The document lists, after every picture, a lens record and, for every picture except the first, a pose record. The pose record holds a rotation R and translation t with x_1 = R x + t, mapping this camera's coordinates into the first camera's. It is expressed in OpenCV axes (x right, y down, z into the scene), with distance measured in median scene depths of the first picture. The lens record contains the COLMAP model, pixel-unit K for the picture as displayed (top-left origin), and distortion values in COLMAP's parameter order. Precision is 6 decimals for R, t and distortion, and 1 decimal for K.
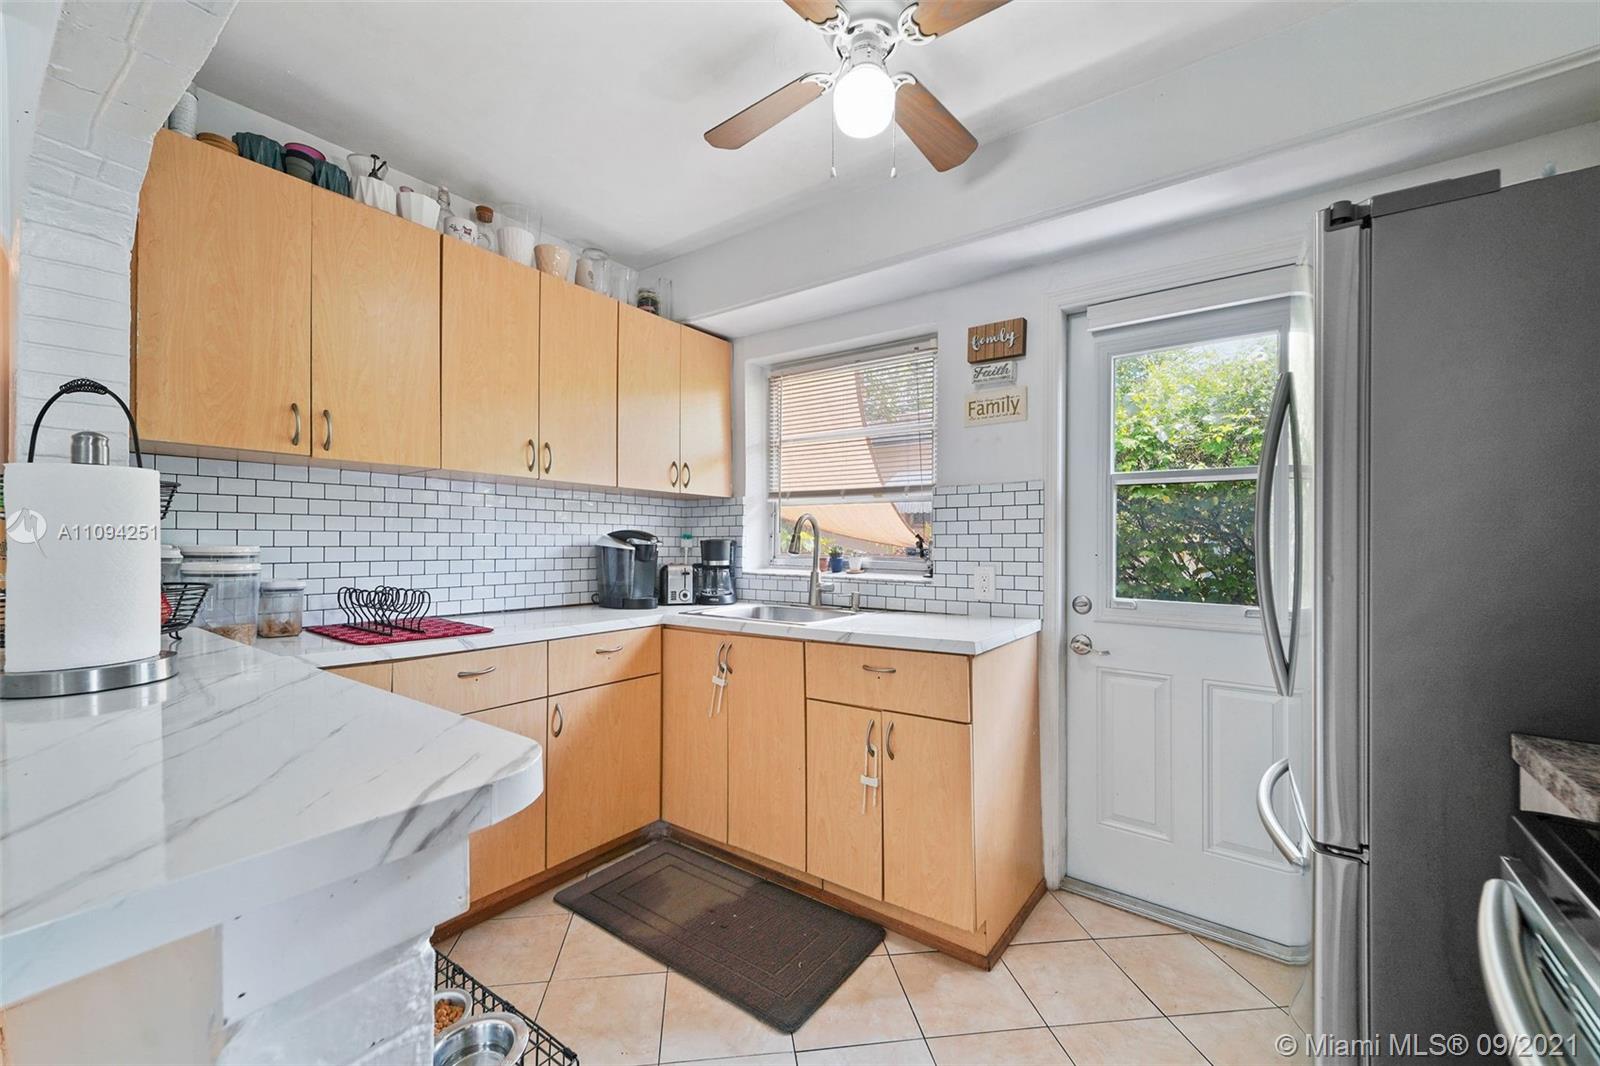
lens RADIAL K [[648.9, 0, 791.6], [0, 648.9, 568.4], [0, 0, 1]] dist [0.001503, 0.000084]
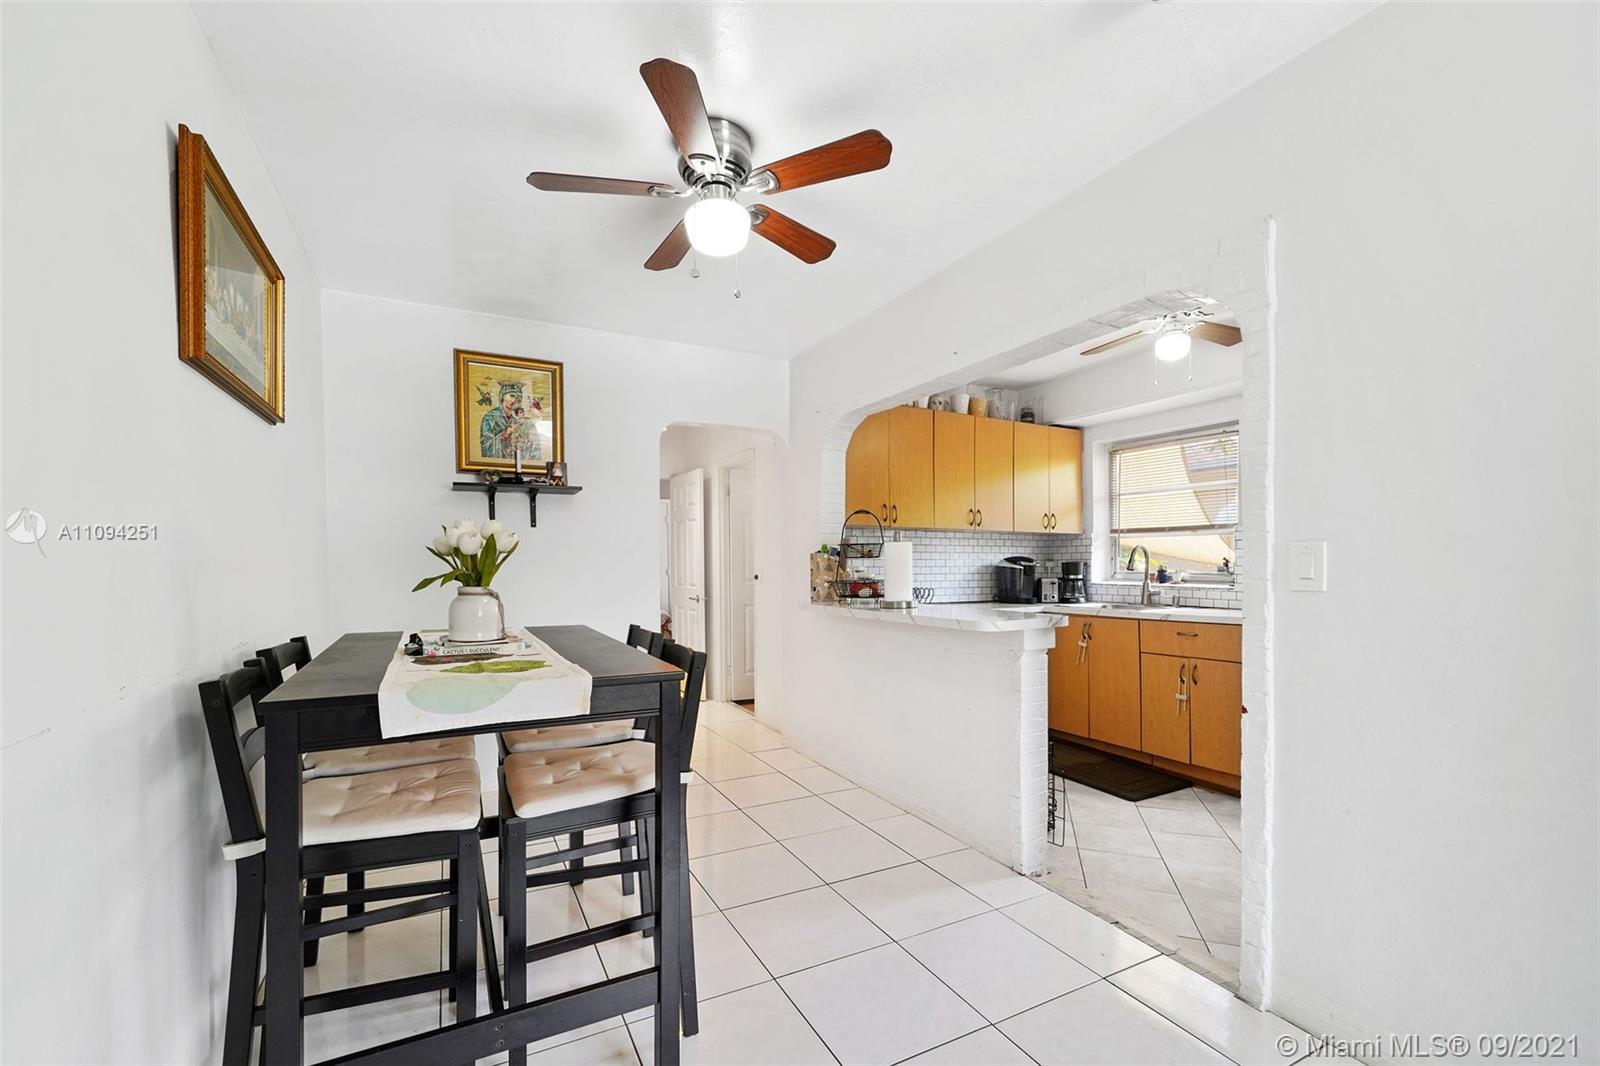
lens RADIAL K [[648.9, 0, 791.6], [0, 648.9, 568.4], [0, 0, 1]] dist [0.001503, 0.000084]
pose [[0.893163, -0.004625, -0.449710, -0.021363], [-0.010931, 0.999428, -0.031989, 0.029599], [0.449601, 0.033487, 0.892601, -0.715154]]
